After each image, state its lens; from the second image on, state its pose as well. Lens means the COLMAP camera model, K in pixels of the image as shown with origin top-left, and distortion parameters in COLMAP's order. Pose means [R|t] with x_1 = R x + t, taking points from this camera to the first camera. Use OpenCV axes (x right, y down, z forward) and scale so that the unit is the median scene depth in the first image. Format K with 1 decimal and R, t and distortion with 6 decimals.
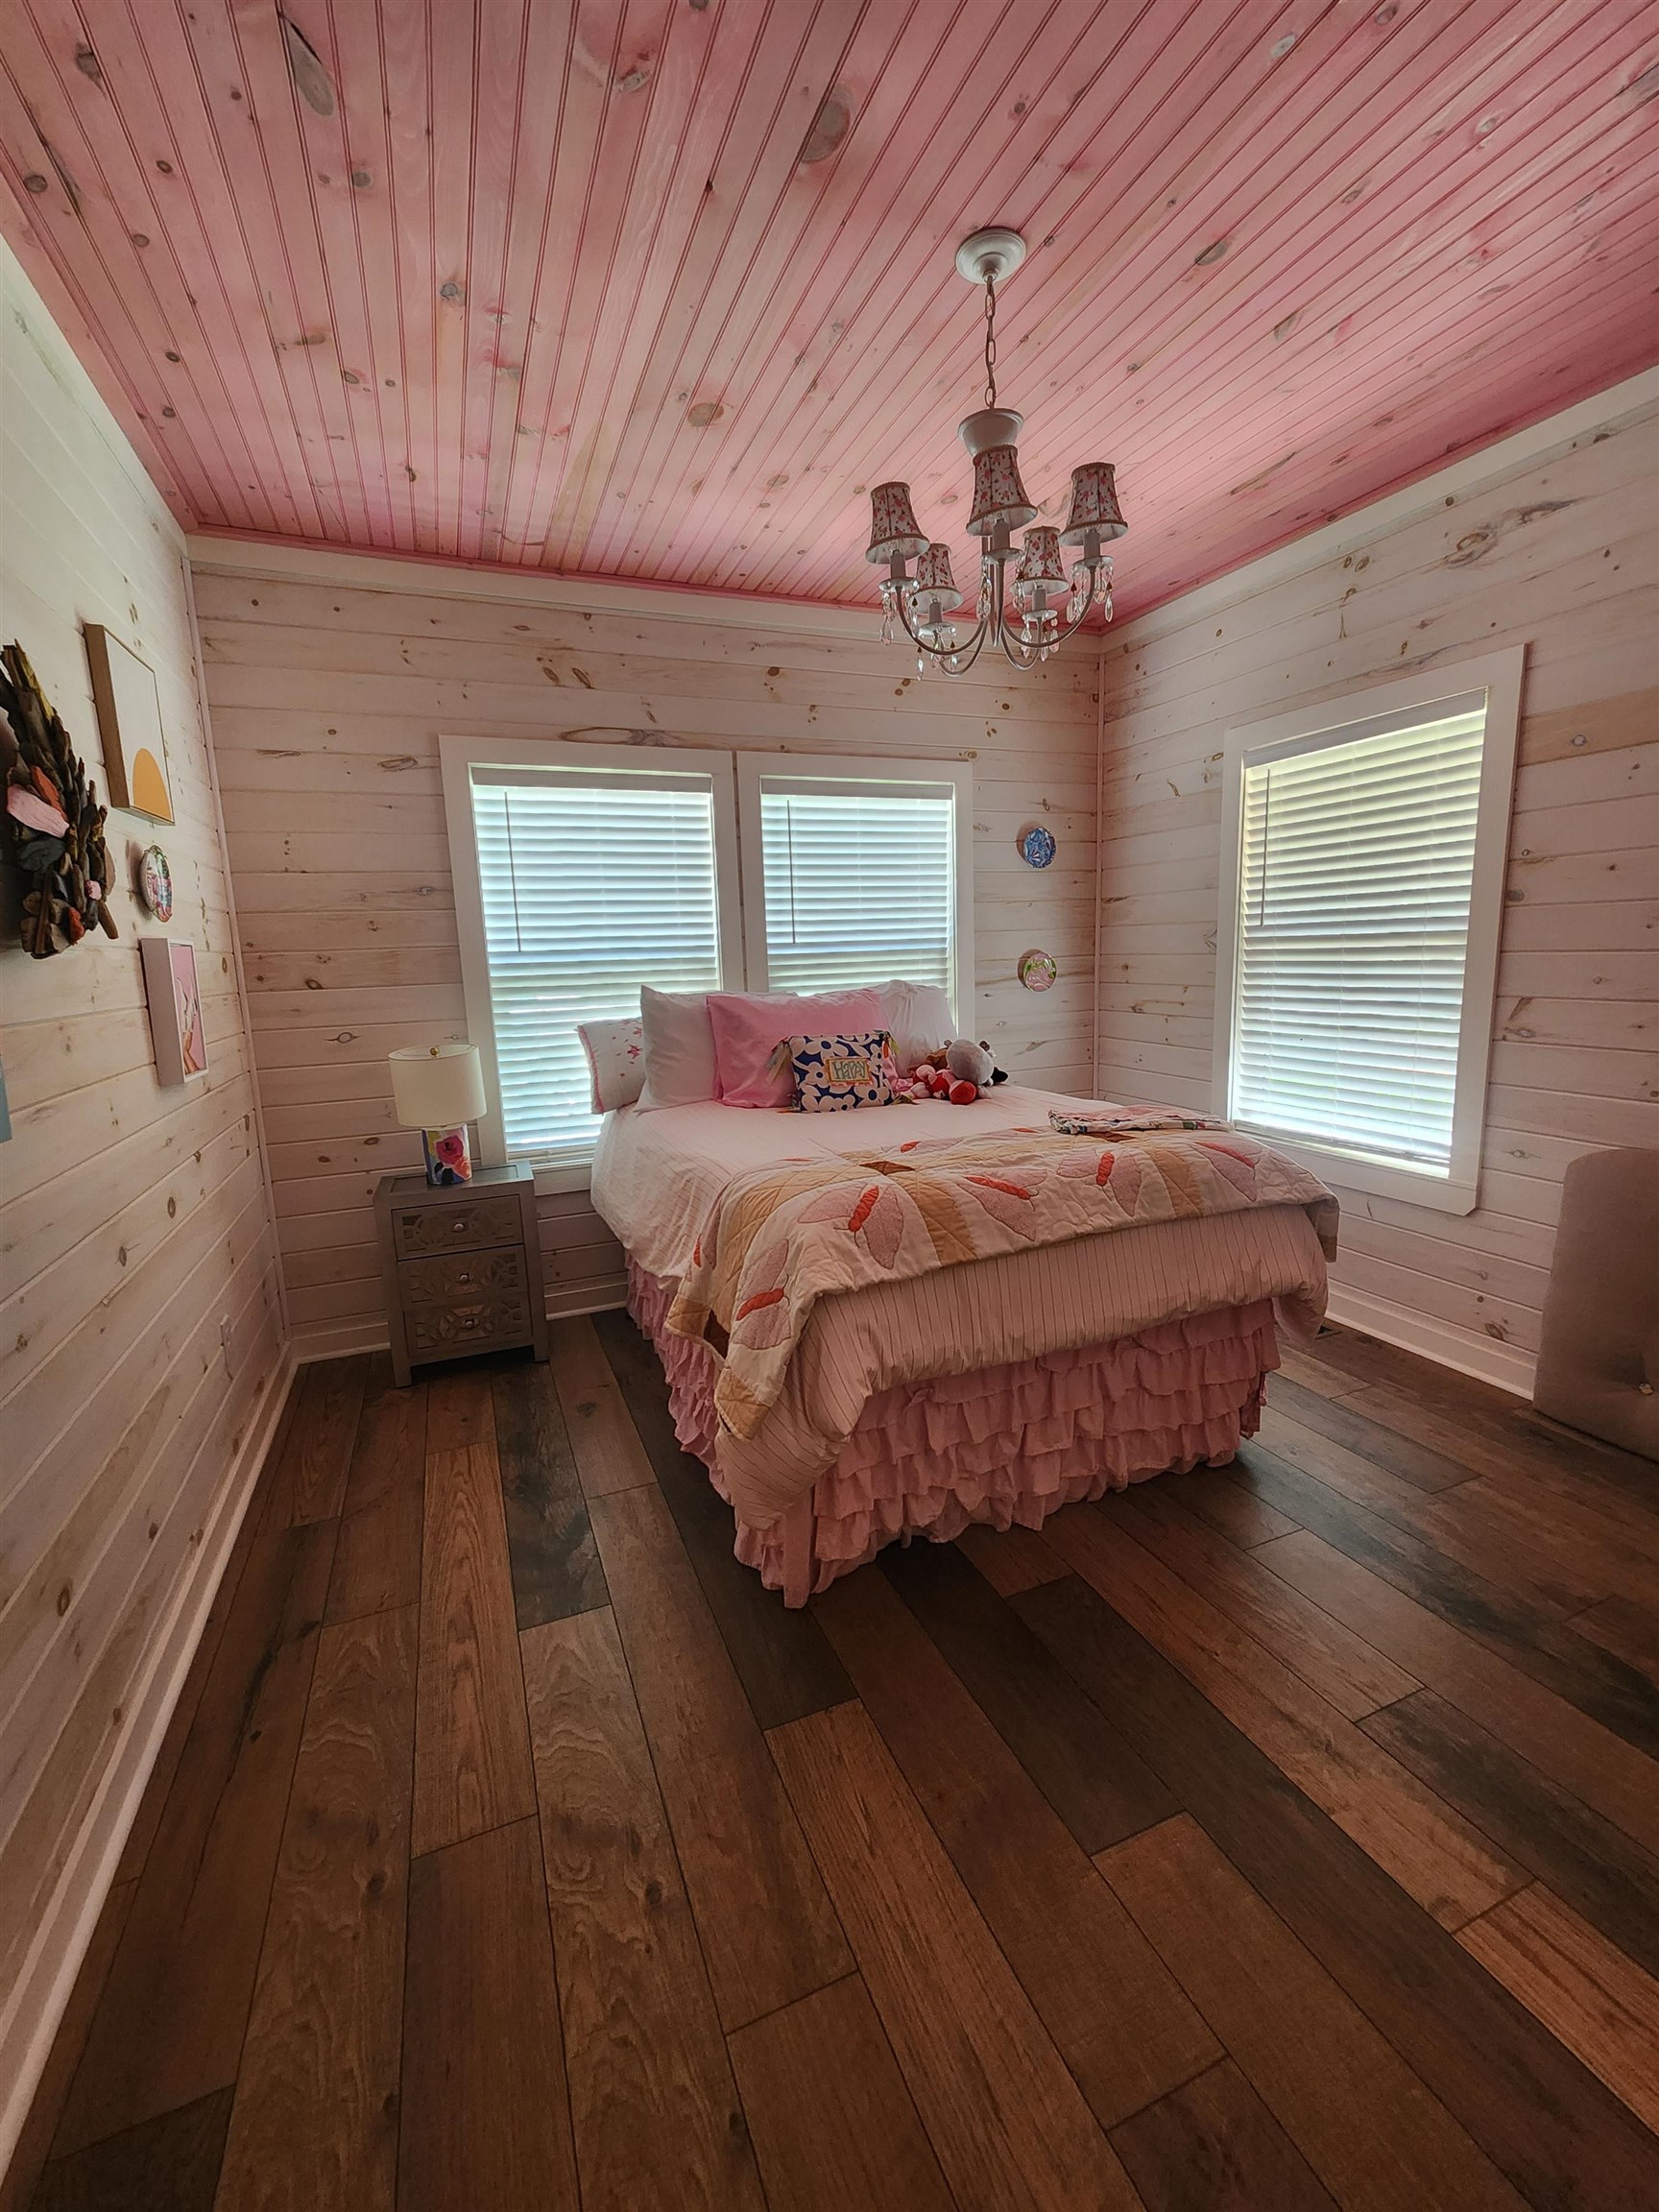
lens RADIAL K [[900.4, 0, 818.3], [0, 900.4, 1097.9], [0, 0, 1]] dist [-0.002791, -0.000386]
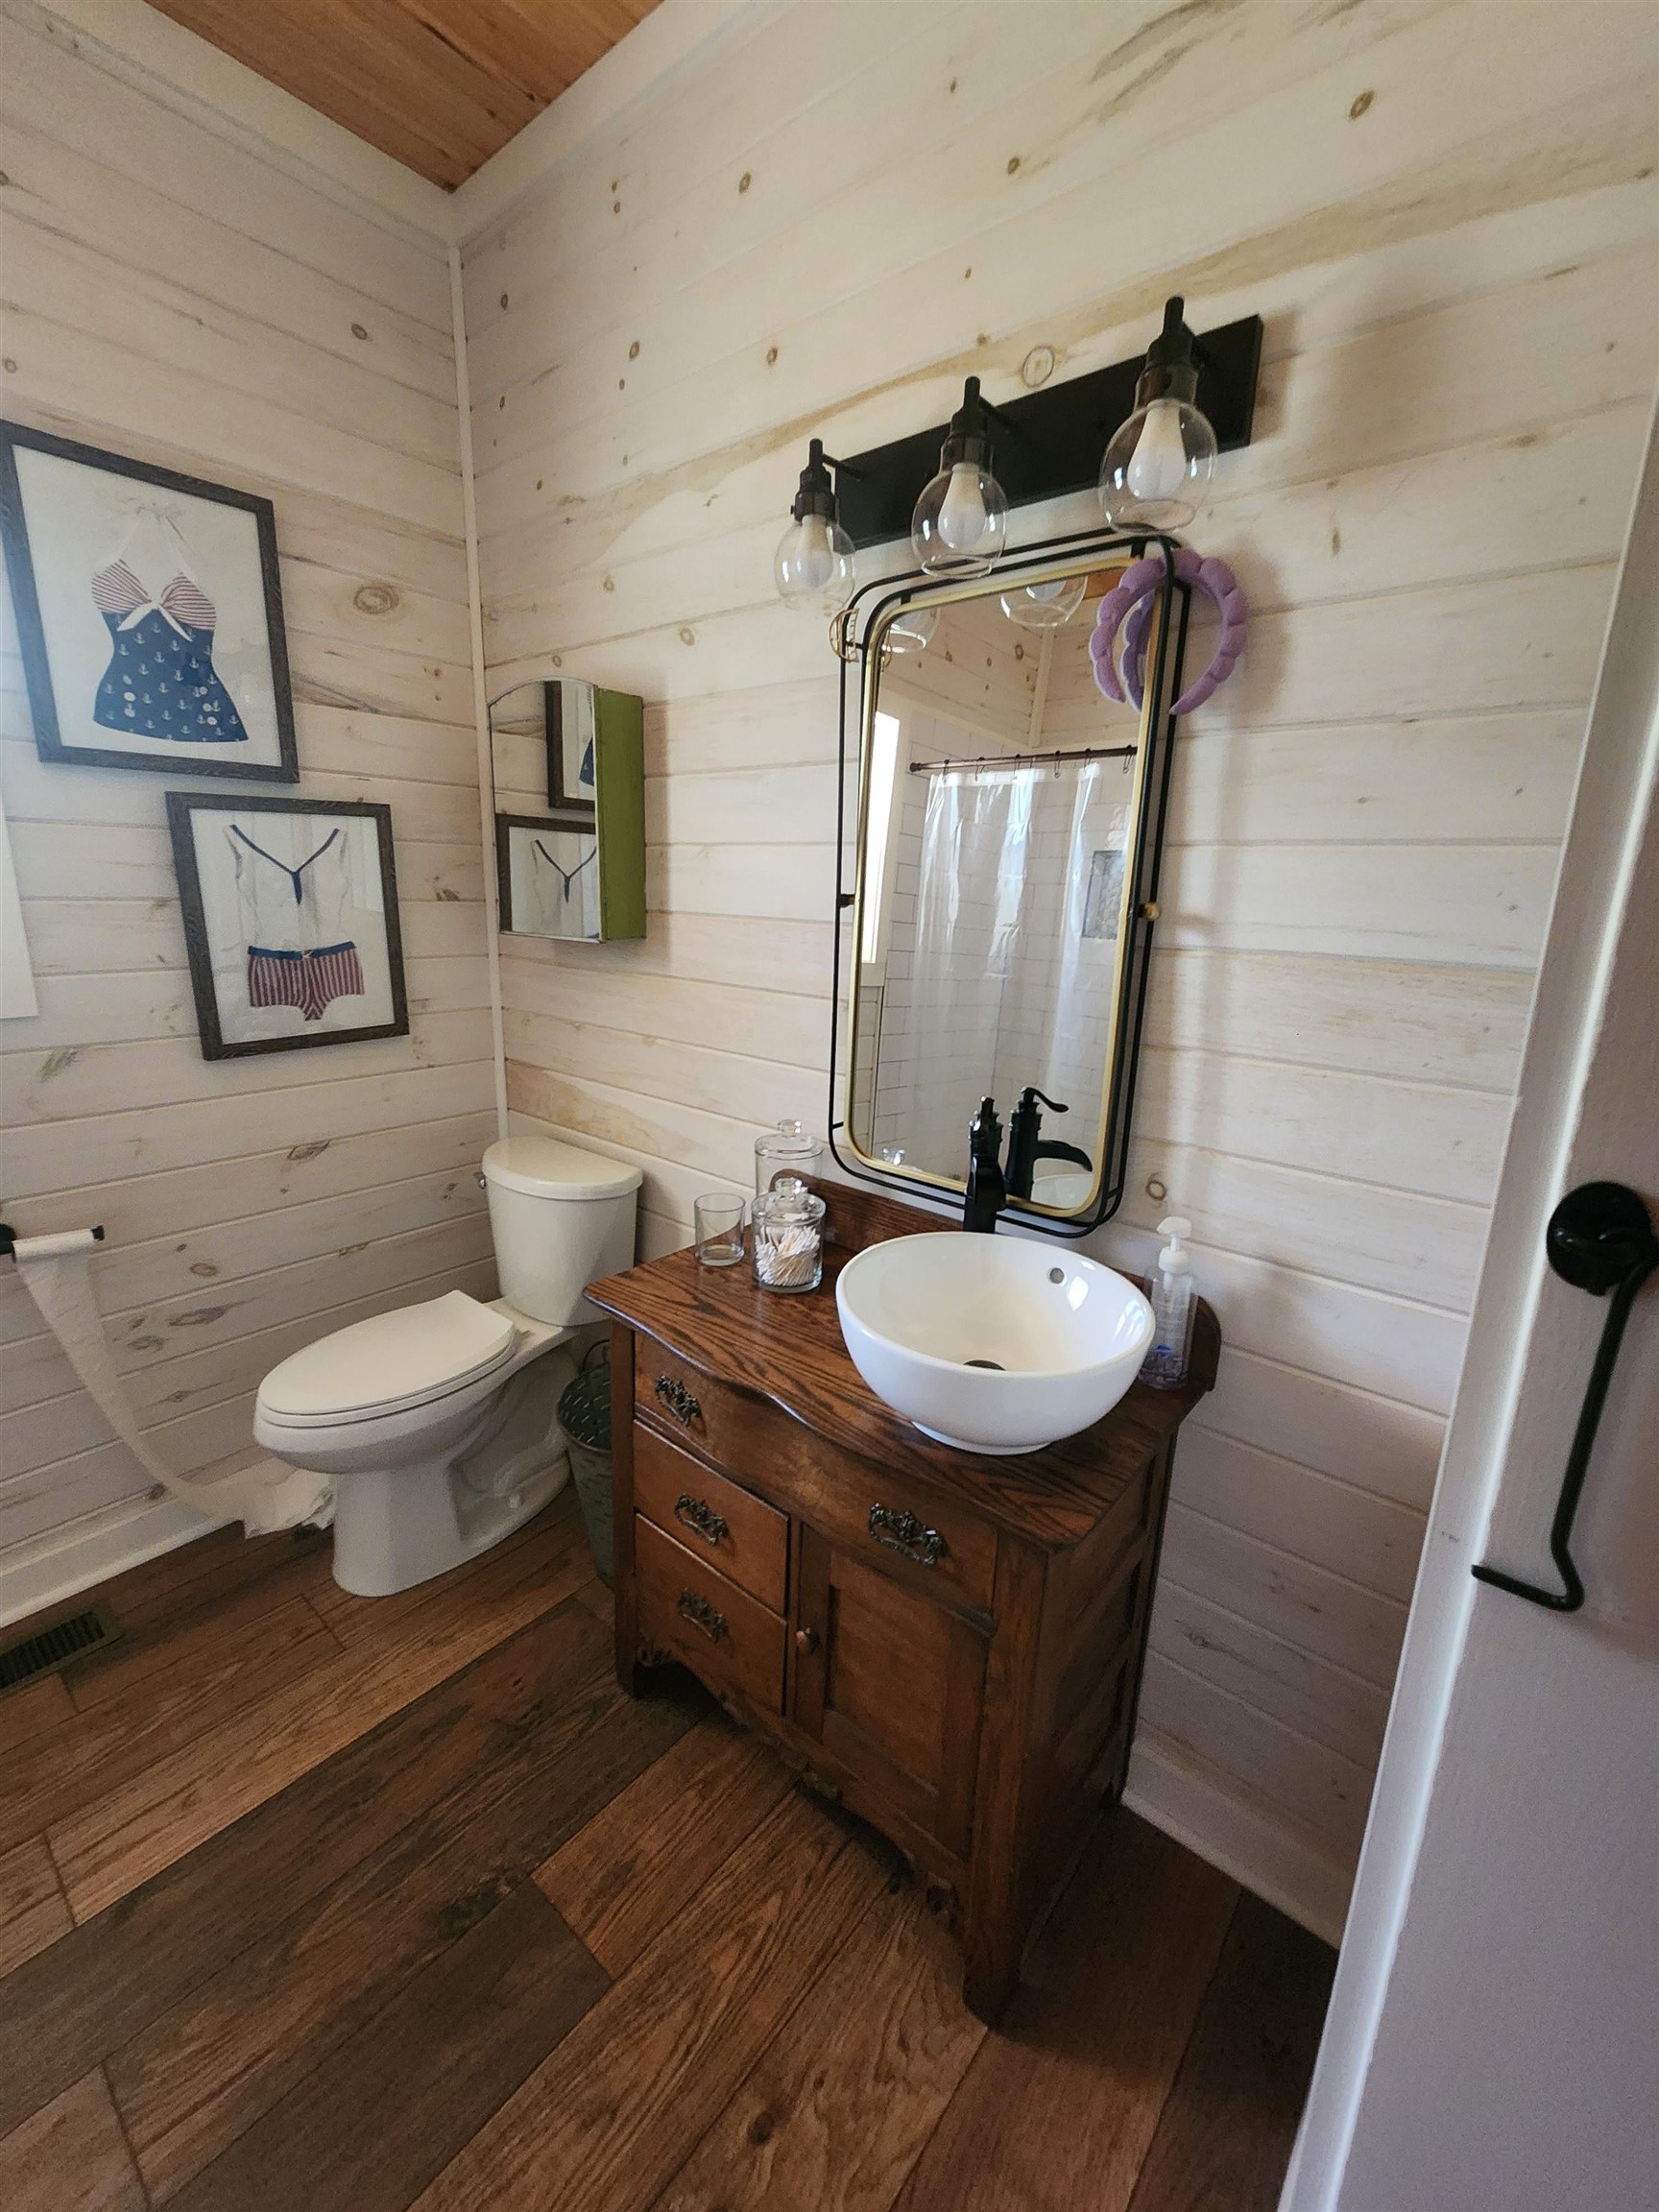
lens RADIAL K [[900.4, 0, 818.3], [0, 900.4, 1097.9], [0, 0, 1]] dist [-0.002791, -0.000386]
pose [[-0.461708, -0.187801, 0.866924, -0.690948], [0.129547, 0.952576, 0.275350, -0.150488], [-0.877521, 0.239438, -0.415483, 1.049199]]
